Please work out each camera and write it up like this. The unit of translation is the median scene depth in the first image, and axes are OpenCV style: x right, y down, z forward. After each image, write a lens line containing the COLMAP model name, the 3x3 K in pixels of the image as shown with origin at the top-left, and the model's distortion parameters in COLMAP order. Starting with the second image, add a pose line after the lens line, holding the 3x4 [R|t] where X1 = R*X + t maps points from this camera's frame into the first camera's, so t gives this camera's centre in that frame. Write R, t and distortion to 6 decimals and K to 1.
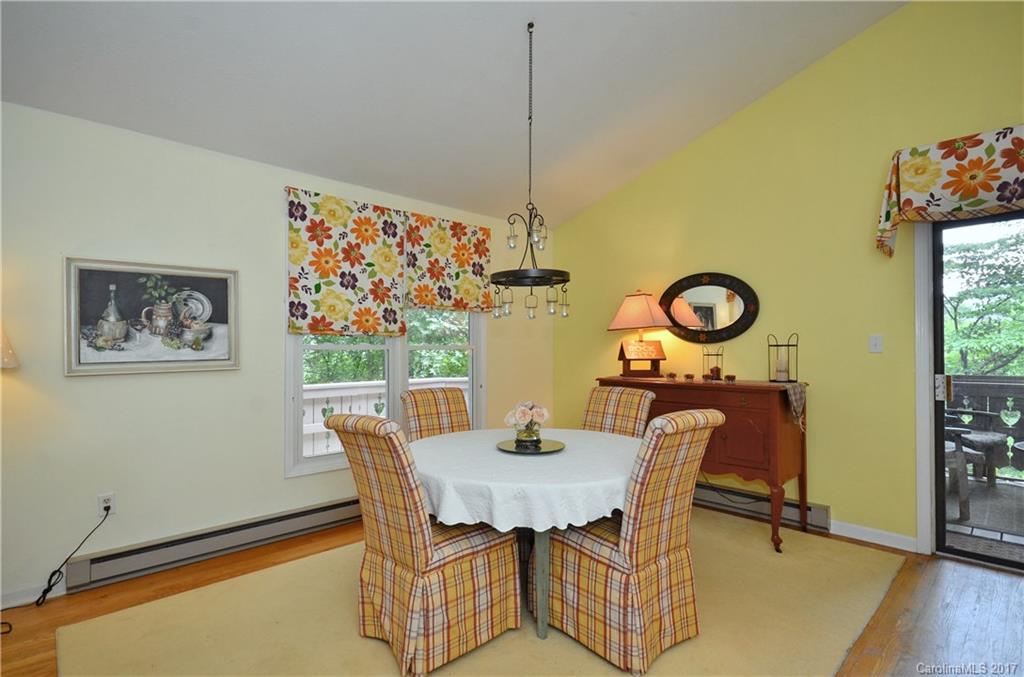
lens RADIAL K [[502.2, 0, 512.3], [0, 502.2, 343.2], [0, 0, 1]] dist [-0.002372, -0.000297]
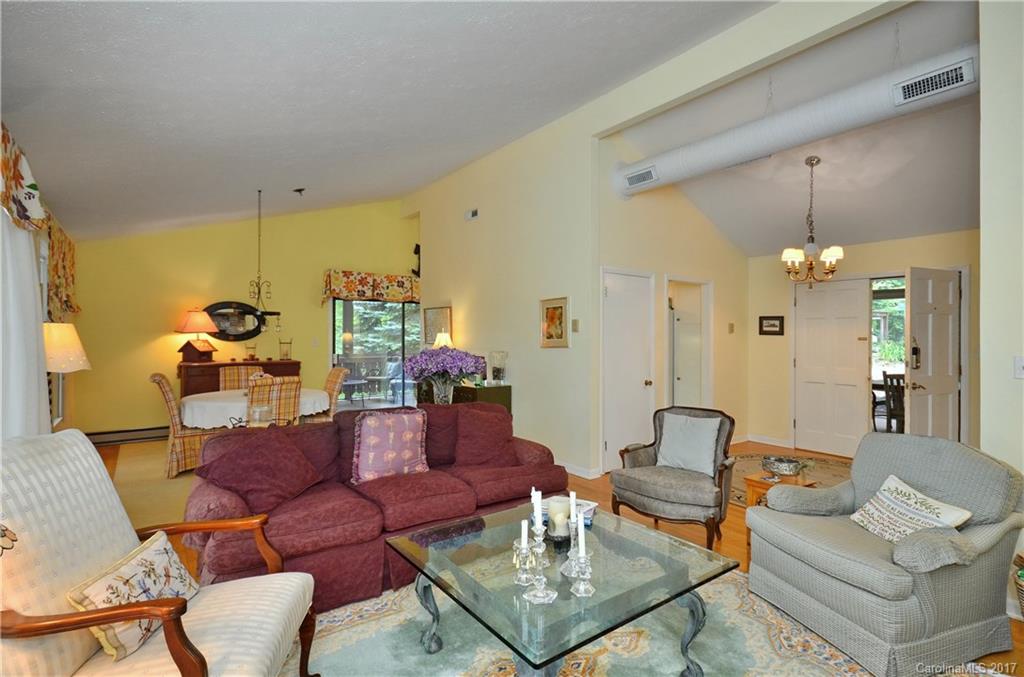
lens RADIAL K [[502.2, 0, 511.5], [0, 502.2, 338.9], [0, 0, 1]] dist [-0.002372, -0.000297]
pose [[0.124925, 0.005292, 0.992152, -1.721862], [-0.015435, 0.999875, -0.003389, -0.023243], [-0.992046, -0.014891, 0.124992, -0.280142]]
